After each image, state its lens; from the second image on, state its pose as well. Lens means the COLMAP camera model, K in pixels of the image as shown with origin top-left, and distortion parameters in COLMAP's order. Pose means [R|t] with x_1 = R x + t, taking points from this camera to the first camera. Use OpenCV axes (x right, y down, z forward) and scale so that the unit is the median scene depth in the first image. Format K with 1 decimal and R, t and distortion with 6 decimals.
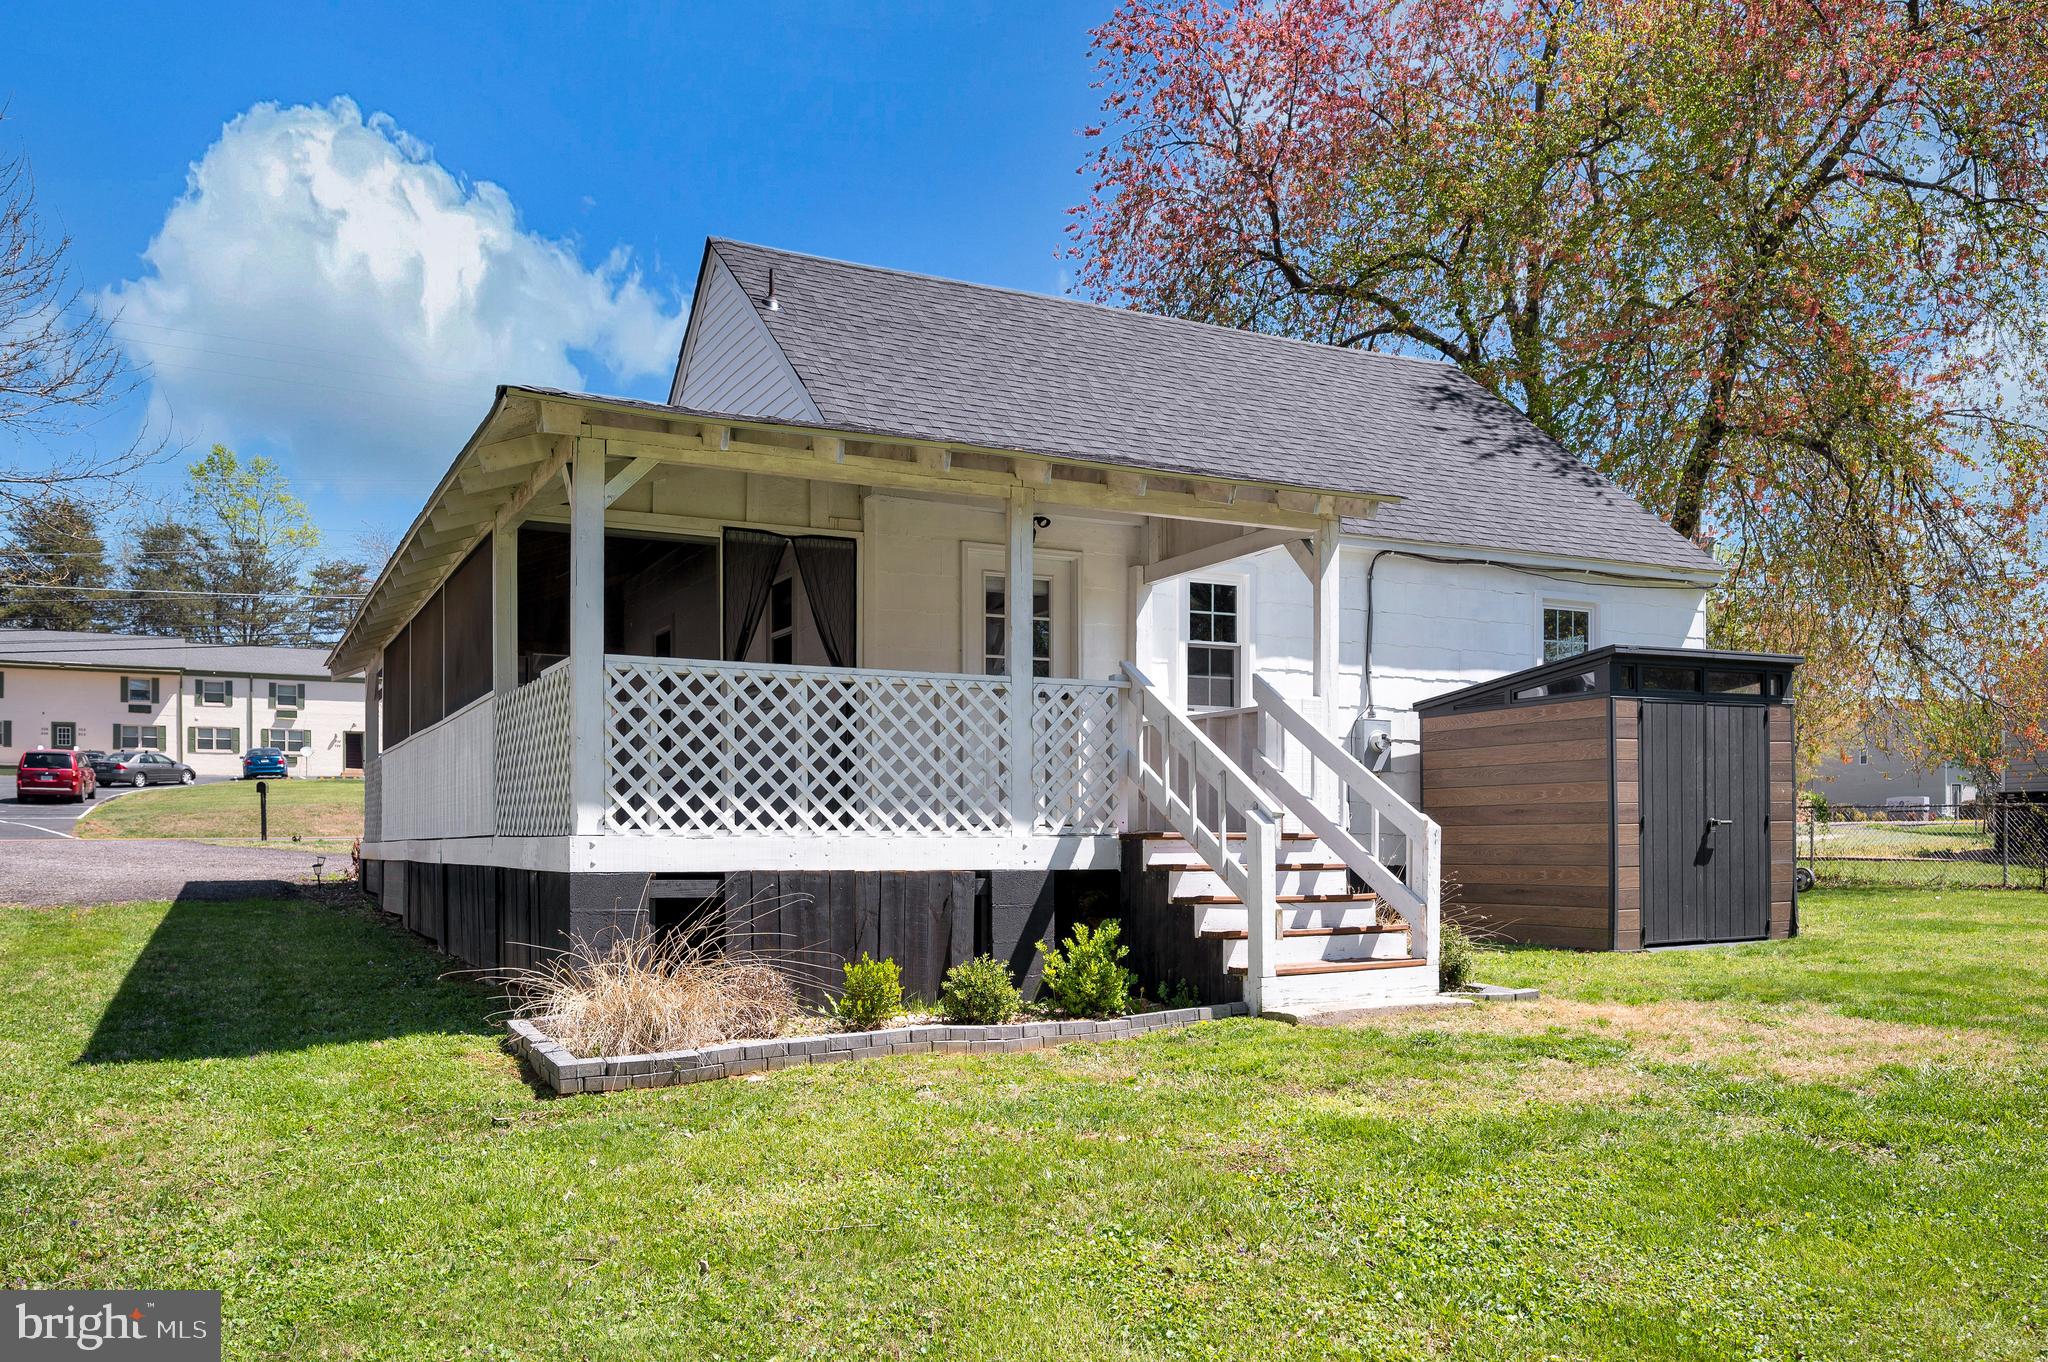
lens RADIAL K [[1622.2, 0, 1024.0], [0, 1622.2, 681.0], [0, 0, 1]] dist [0.003399, 0.000799]
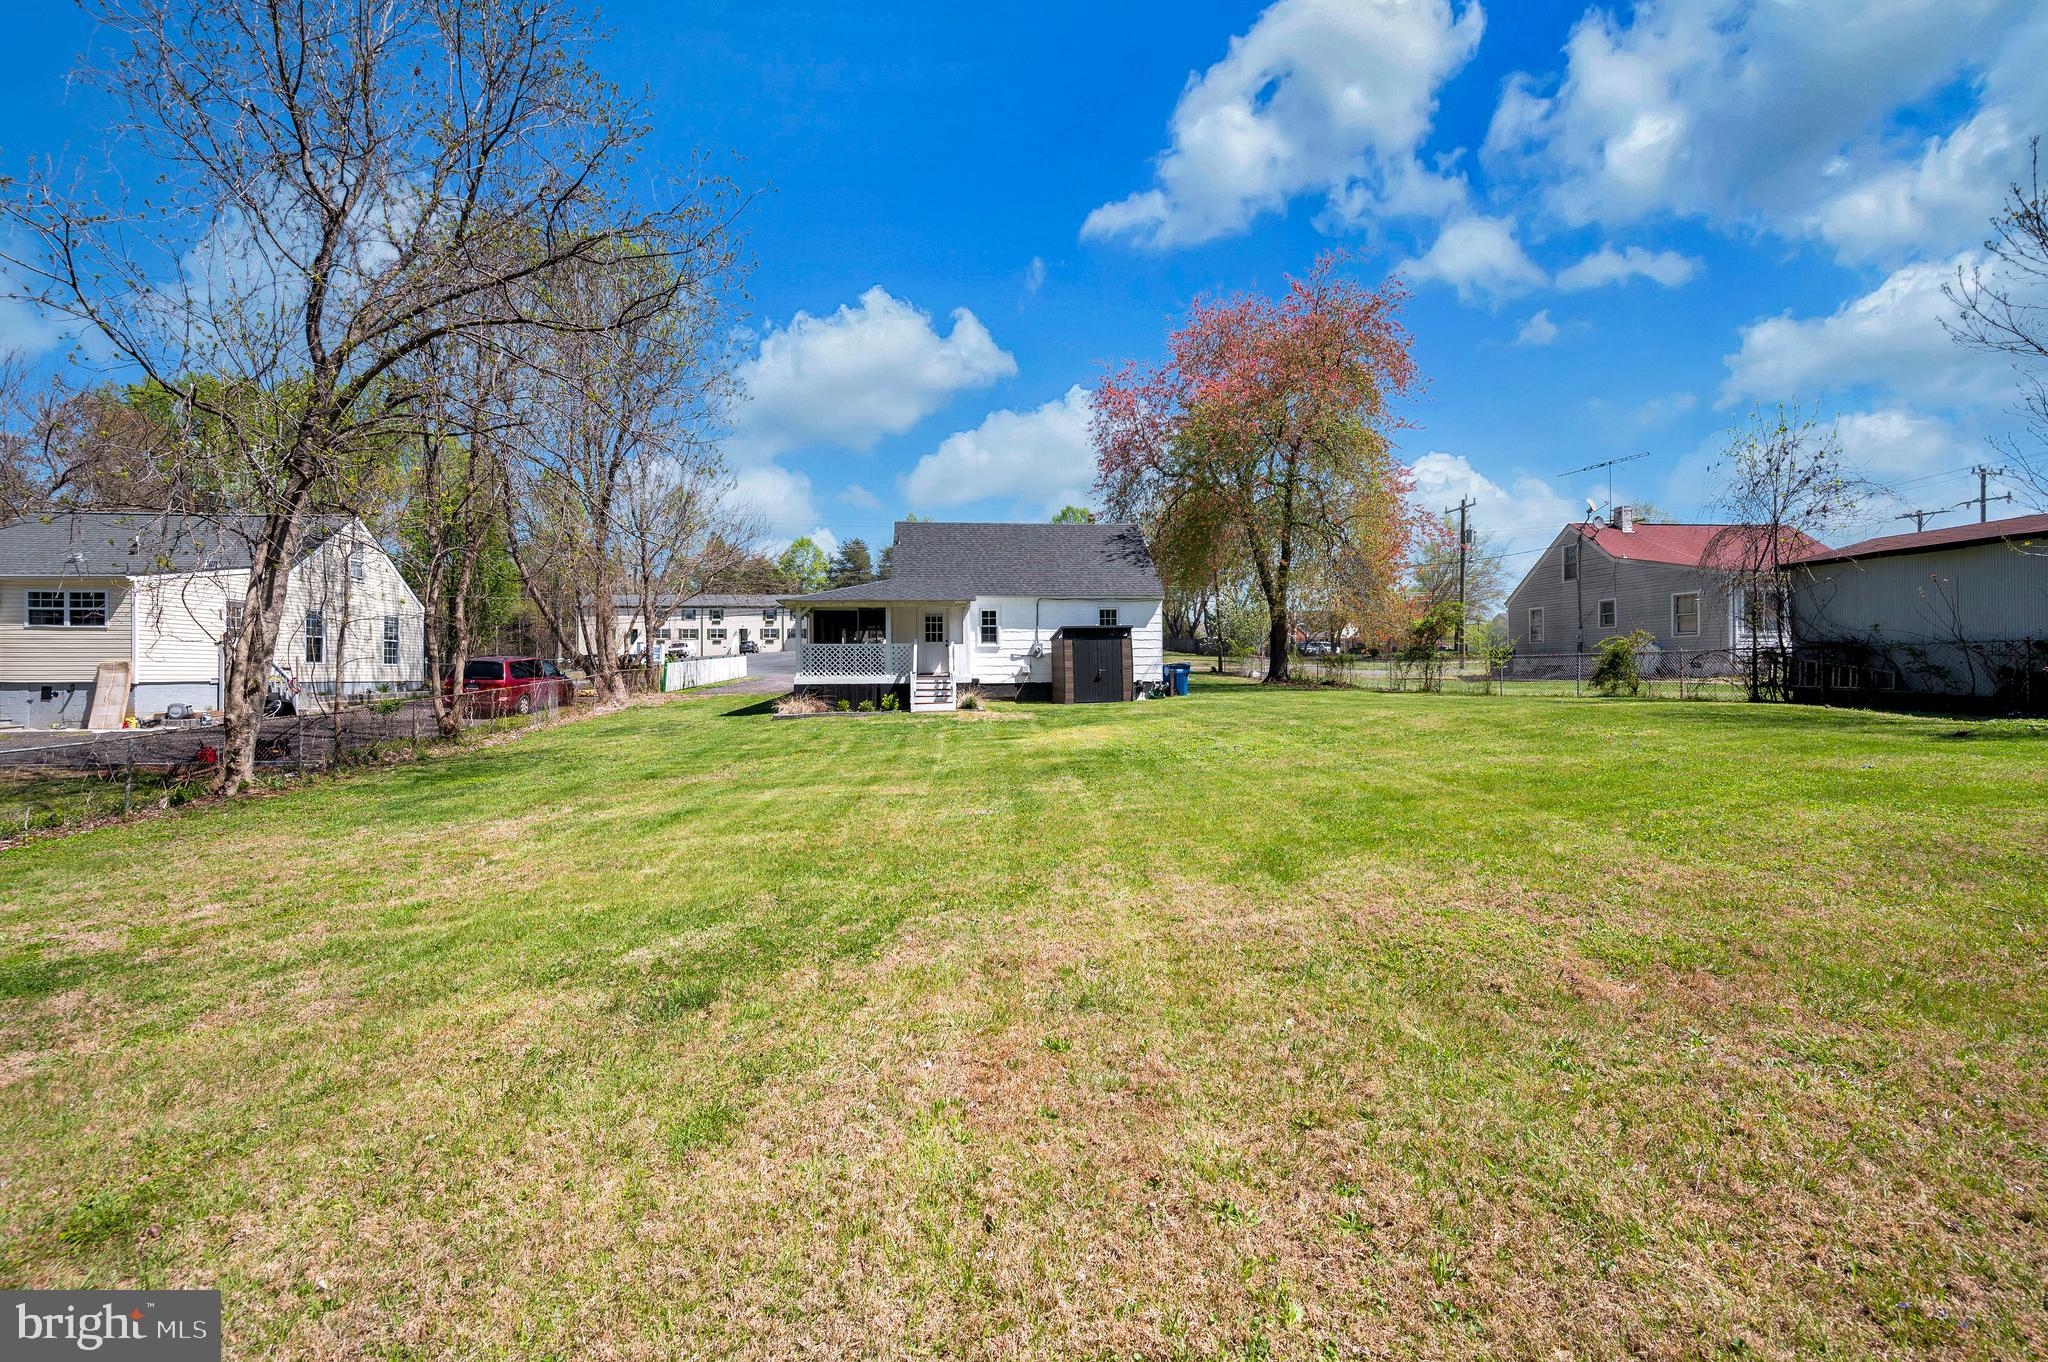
lens RADIAL K [[840.4, 0, 1032.5], [0, 840.4, 663.0], [0, 0, 1]] dist [-0.001031, -0.000086]
pose [[0.931073, -0.011065, -0.364665, 1.316417], [0.043457, 0.995787, 0.080740, -0.128498], [0.362236, -0.091022, 0.927631, -1.166422]]
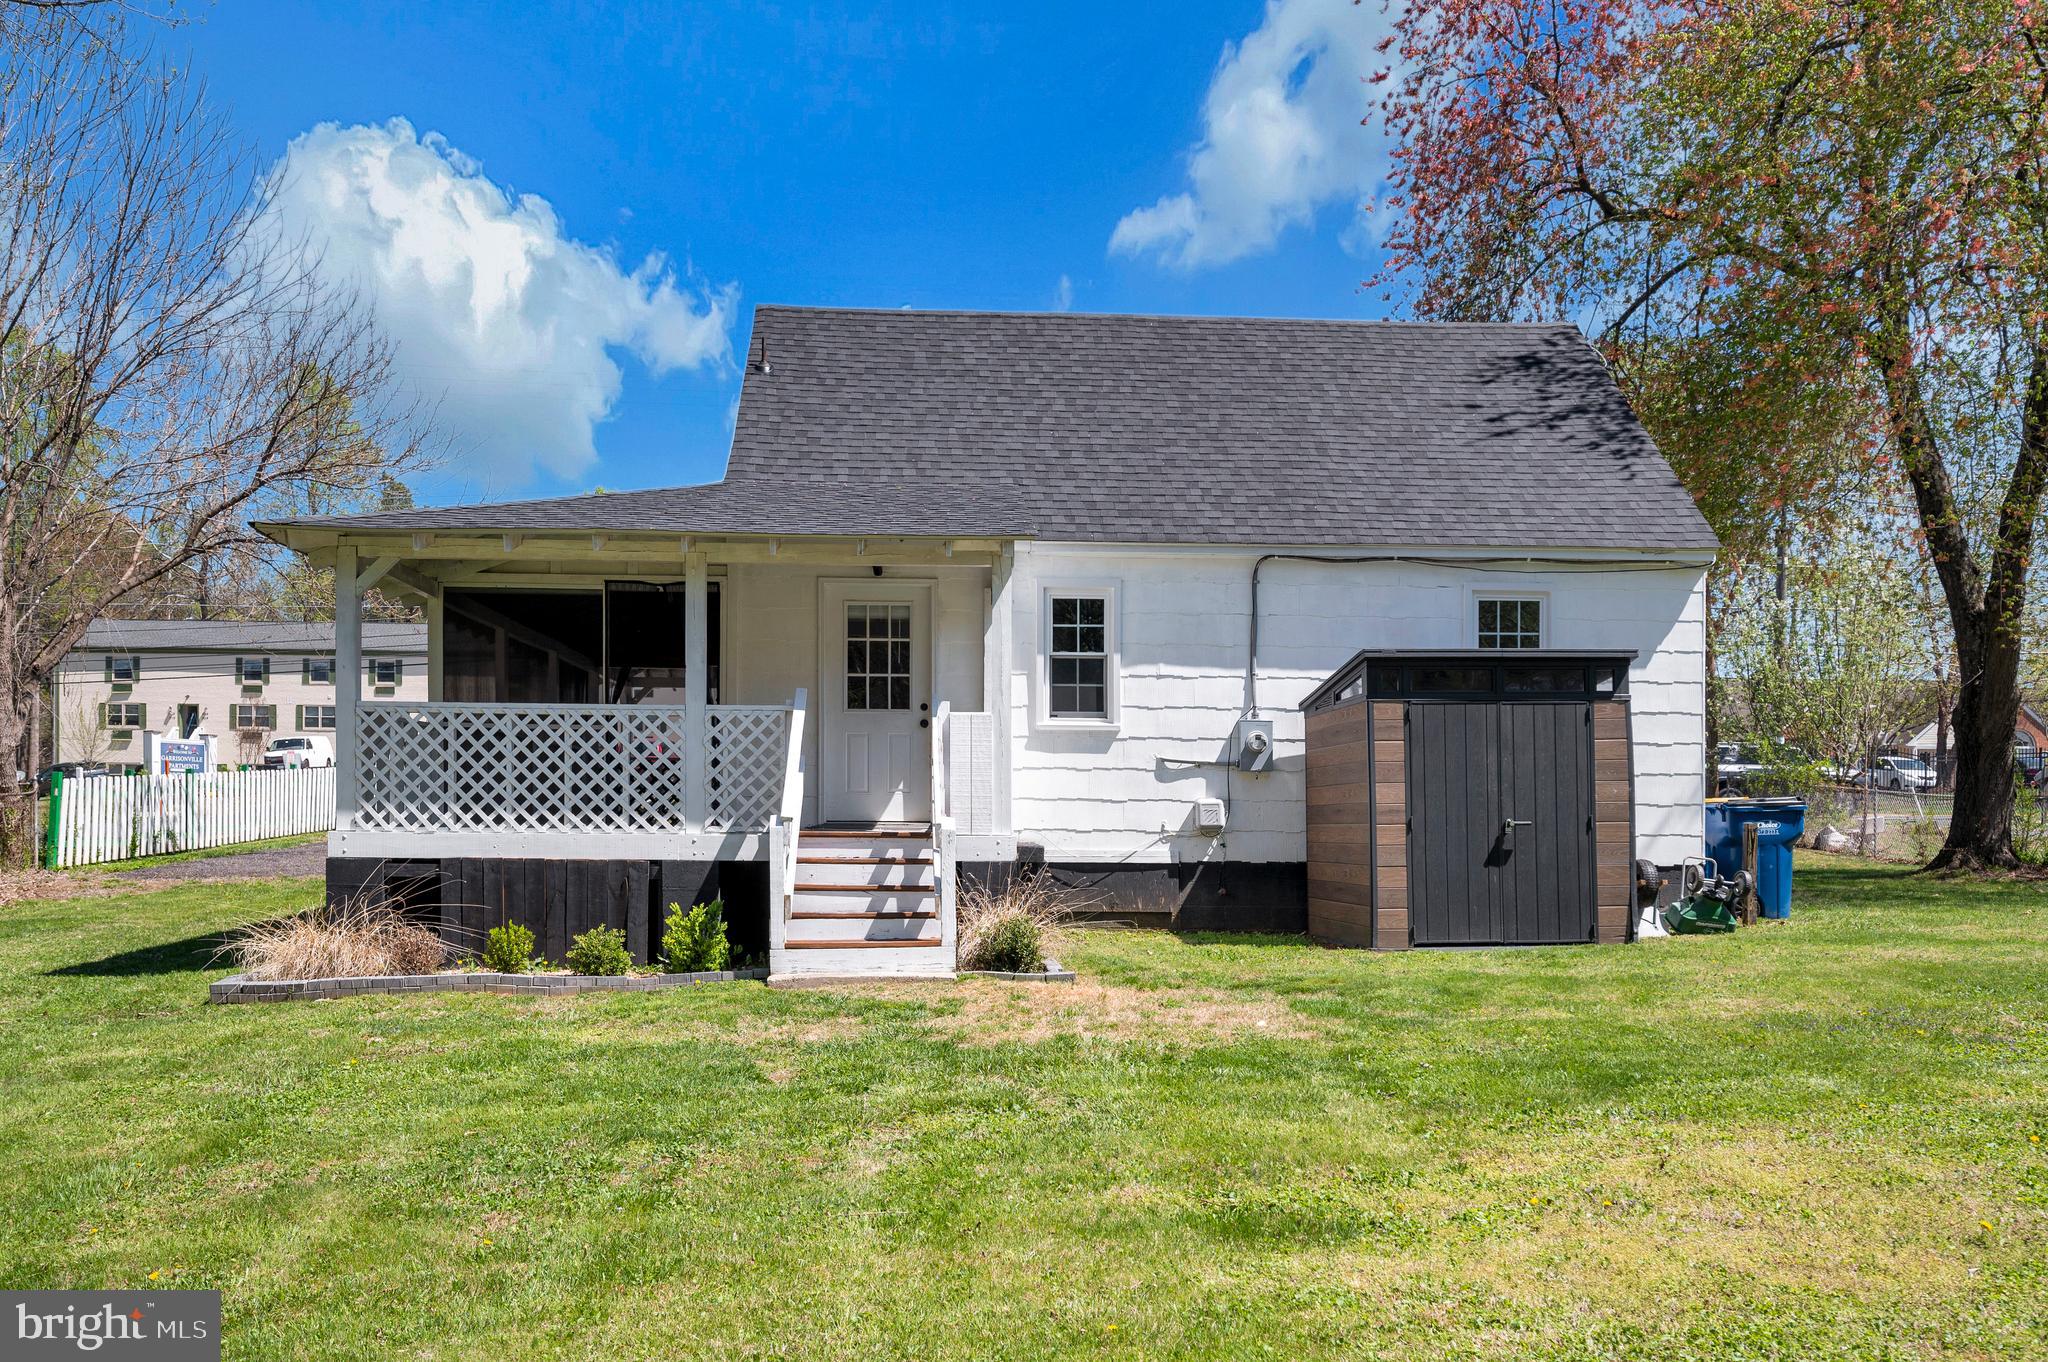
lens RADIAL K [[1835.7, 0, 1024.0], [0, 1835.7, 681.0], [0, 0, 1]] dist [0.005344, -0.000109]
pose [[0.910657, -0.024619, -0.412429, 0.816140], [0.033341, 0.999346, 0.013964, -0.032672], [0.411815, -0.026467, 0.910883, -0.177242]]
